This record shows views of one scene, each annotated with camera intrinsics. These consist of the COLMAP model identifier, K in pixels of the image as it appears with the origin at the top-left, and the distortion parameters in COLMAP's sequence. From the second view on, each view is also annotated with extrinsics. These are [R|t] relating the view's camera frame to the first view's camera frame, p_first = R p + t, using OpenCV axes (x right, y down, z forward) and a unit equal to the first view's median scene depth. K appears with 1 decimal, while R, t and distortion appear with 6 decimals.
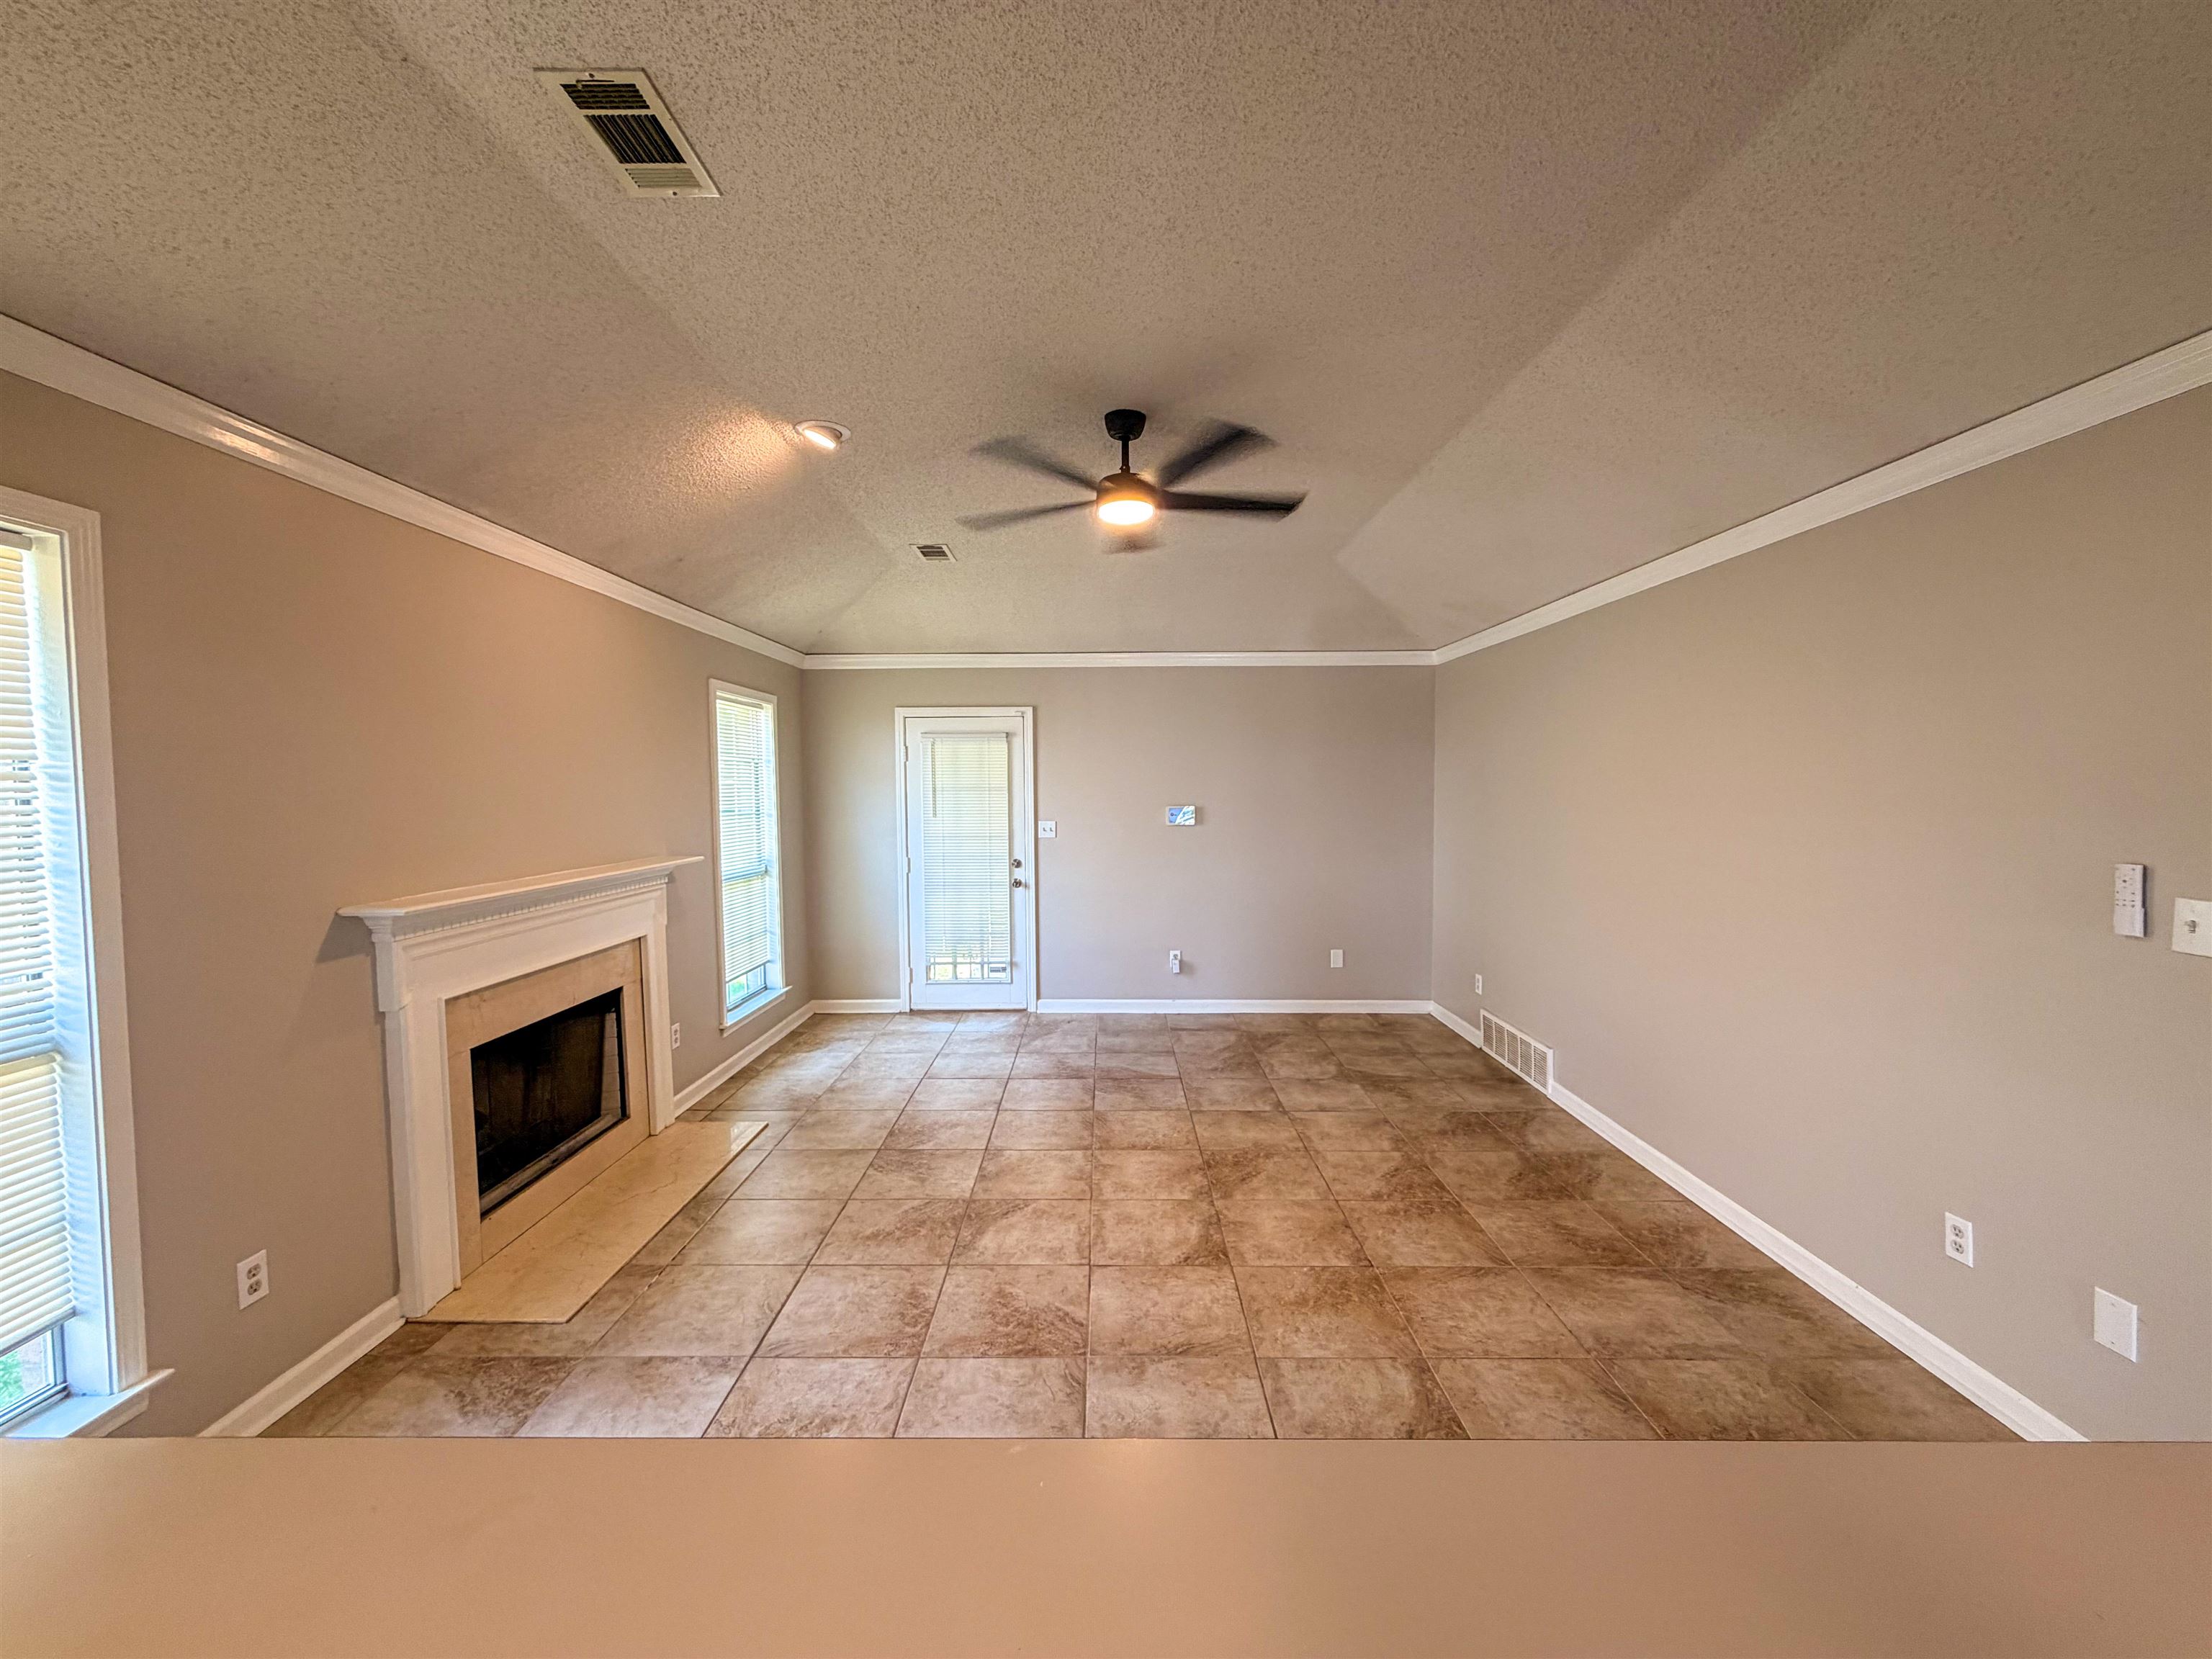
lens RADIAL K [[882.7, 0, 1098.3], [0, 882.7, 825.3], [0, 0, 1]] dist [0.002845, -0.000098]
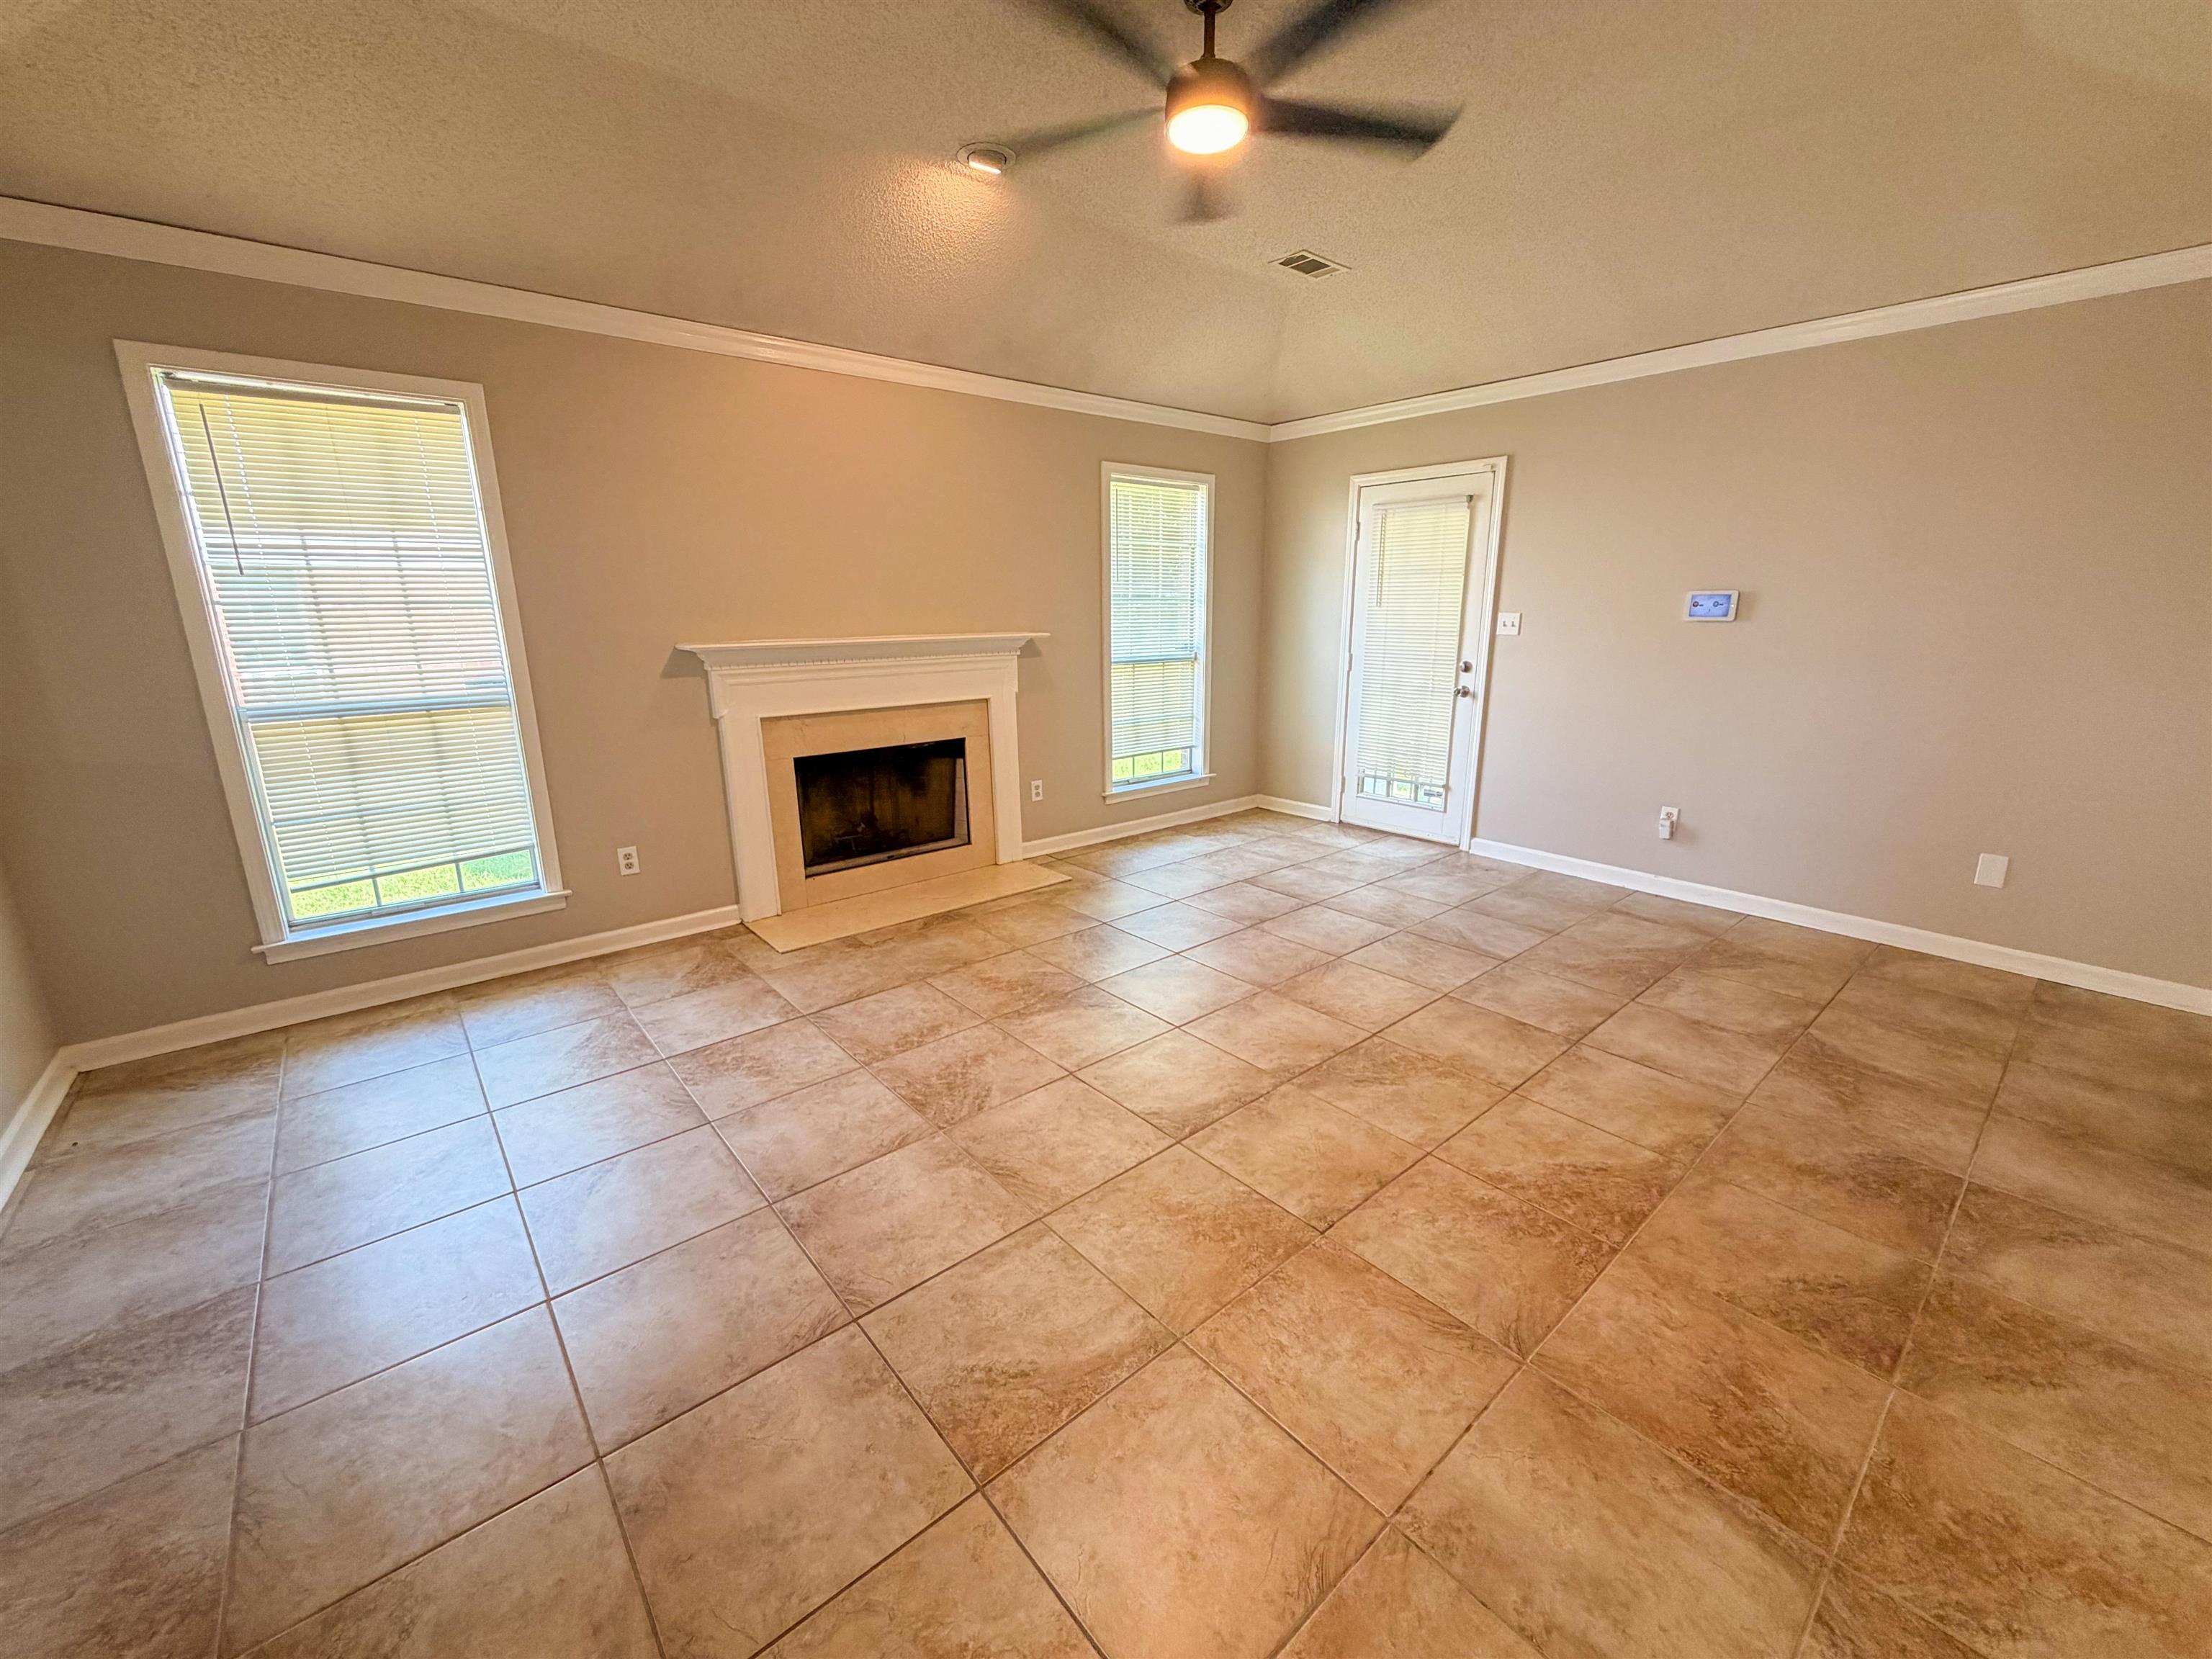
lens RADIAL K [[882.7, 0, 1091.7], [0, 882.7, 822.8], [0, 0, 1]] dist [0.002845, -0.000098]
pose [[0.652315, 0.184702, -0.735099, 0.450739], [-0.029861, 0.975364, 0.218573, 0.024373], [0.757360, -0.120628, 0.641760, 0.314998]]
